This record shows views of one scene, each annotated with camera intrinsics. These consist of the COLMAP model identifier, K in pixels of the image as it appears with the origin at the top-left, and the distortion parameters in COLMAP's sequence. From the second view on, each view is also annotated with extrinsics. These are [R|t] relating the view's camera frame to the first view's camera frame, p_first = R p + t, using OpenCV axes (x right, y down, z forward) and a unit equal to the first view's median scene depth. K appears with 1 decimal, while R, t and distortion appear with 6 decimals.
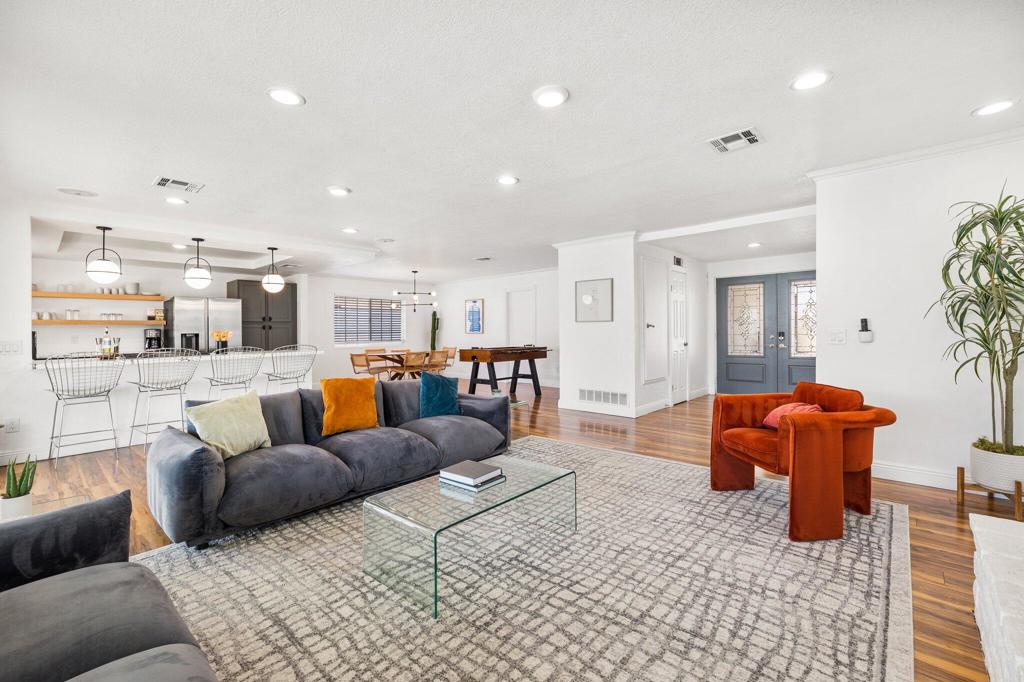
lens RADIAL K [[438.9, 0, 512.5], [0, 438.9, 336.6], [0, 0, 1]] dist [0.003646, -0.000334]
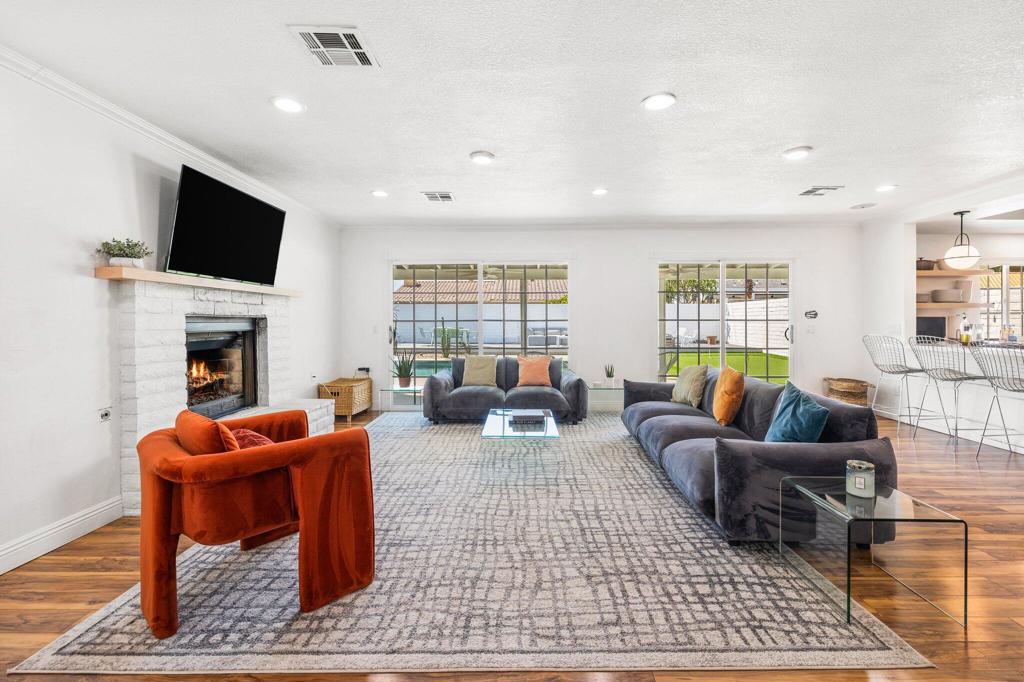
lens RADIAL K [[438.9, 0, 520.0], [0, 438.9, 319.2], [0, 0, 1]] dist [0.003646, -0.000334]
pose [[-0.741699, 0.010259, -0.670654, 0.587160], [-0.000578, 0.999873, 0.015933, -0.028113], [0.670732, 0.012205, -0.741599, 1.316262]]
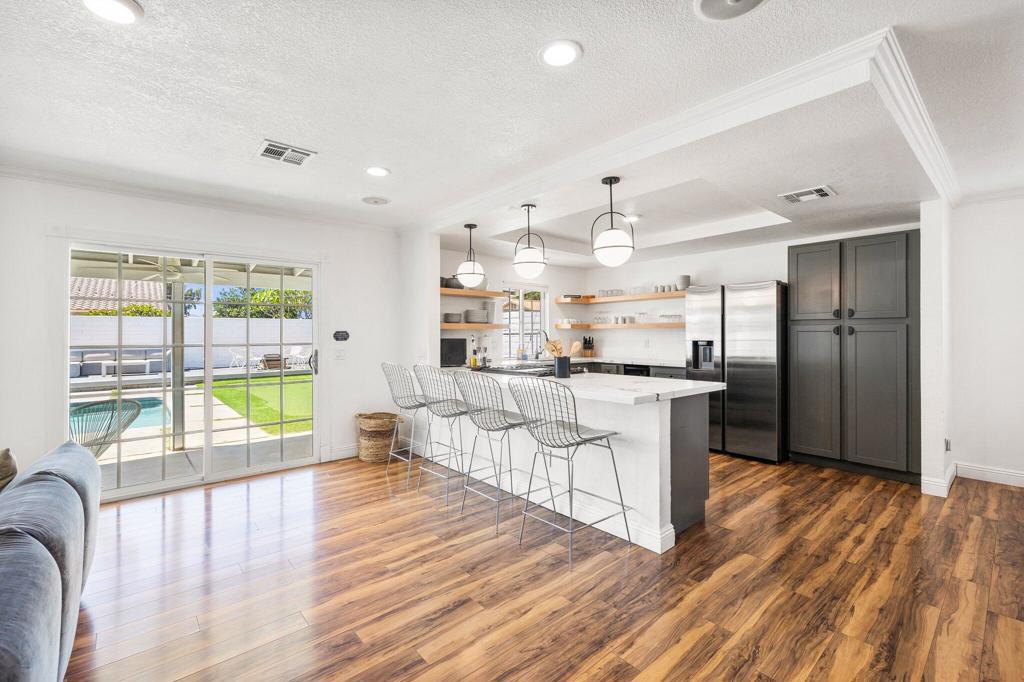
lens RADIAL K [[438.9, 0, 512.8], [0, 438.9, 333.8], [0, 0, 1]] dist [0.003646, -0.000334]
pose [[-0.105213, 0.013801, -0.994354, -0.047673], [-0.005605, 0.999880, 0.014471, -0.048028], [0.994434, 0.007096, -0.105123, 1.456461]]
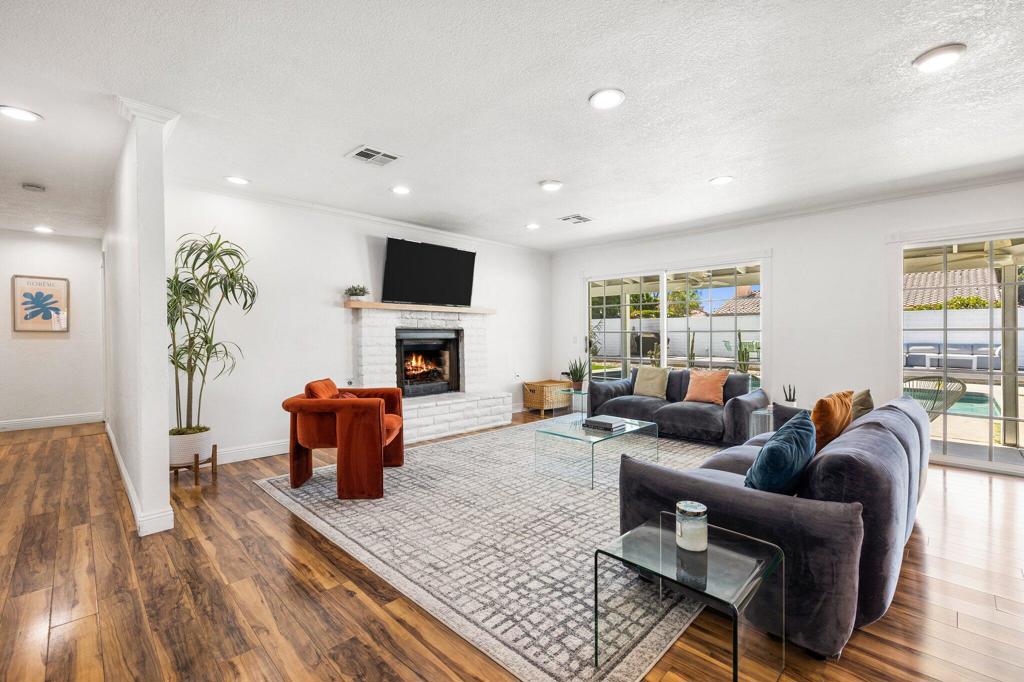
lens RADIAL K [[438.9, 0, 524.0], [0, 438.9, 334.4], [0, 0, 1]] dist [0.003646, -0.000334]
pose [[-0.999624, 0.012774, 0.024273, 0.095087], [0.013127, 0.999810, 0.014427, -0.016649], [-0.024084, 0.014740, -0.999601, 1.603930]]
